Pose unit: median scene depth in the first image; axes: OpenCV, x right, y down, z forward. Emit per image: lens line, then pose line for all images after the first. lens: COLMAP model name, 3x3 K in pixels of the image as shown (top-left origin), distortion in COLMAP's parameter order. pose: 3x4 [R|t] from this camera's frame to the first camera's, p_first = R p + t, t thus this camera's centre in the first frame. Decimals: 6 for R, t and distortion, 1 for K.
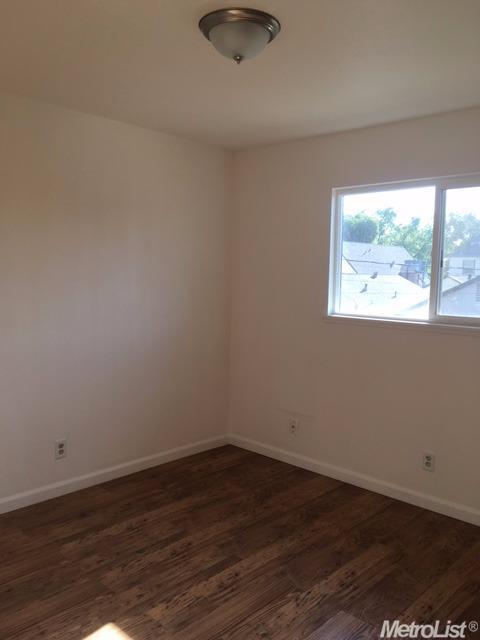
lens RADIAL K [[548.9, 0, 237.5], [0, 548.9, 319.6], [0, 0, 1]] dist [0.085898, -0.117834]
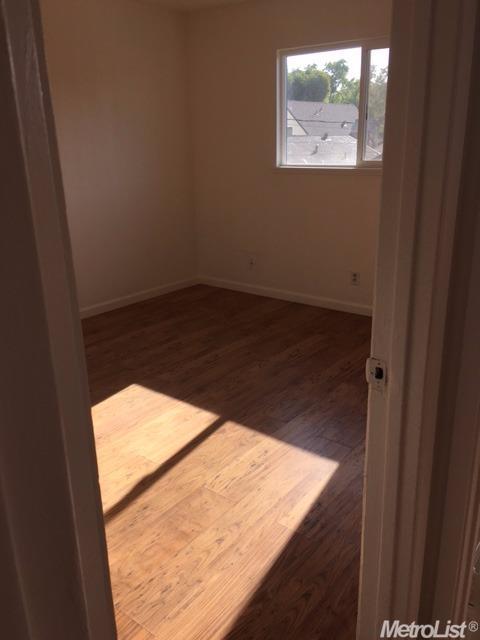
lens RADIAL K [[548.9, 0, 237.5], [0, 548.9, 319.6], [0, 0, 1]] dist [0.085898, -0.117834]
pose [[0.995030, -0.068421, 0.072349, -0.028627], [0.050227, 0.972213, 0.228648, 0.034361], [-0.085983, -0.223878, 0.970817, -0.224204]]
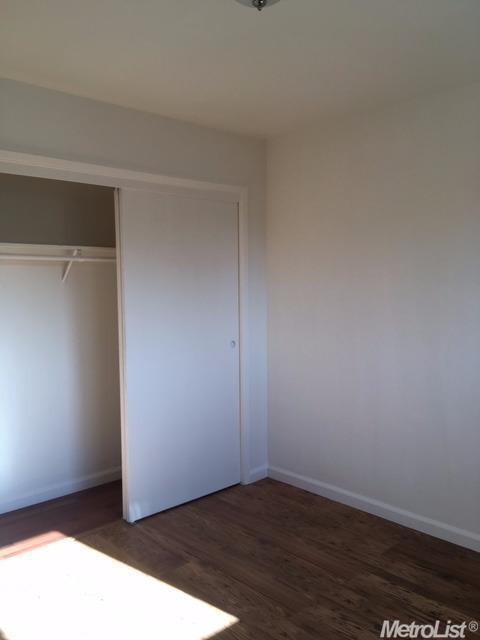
lens RADIAL K [[548.9, 0, 237.5], [0, 548.9, 319.6], [0, 0, 1]] dist [0.085898, -0.117834]
pose [[-0.054696, 0.054533, -0.997013, 0.431869], [-0.080204, 0.995041, 0.058825, -0.039409], [0.995277, 0.083181, -0.050051, 0.561670]]
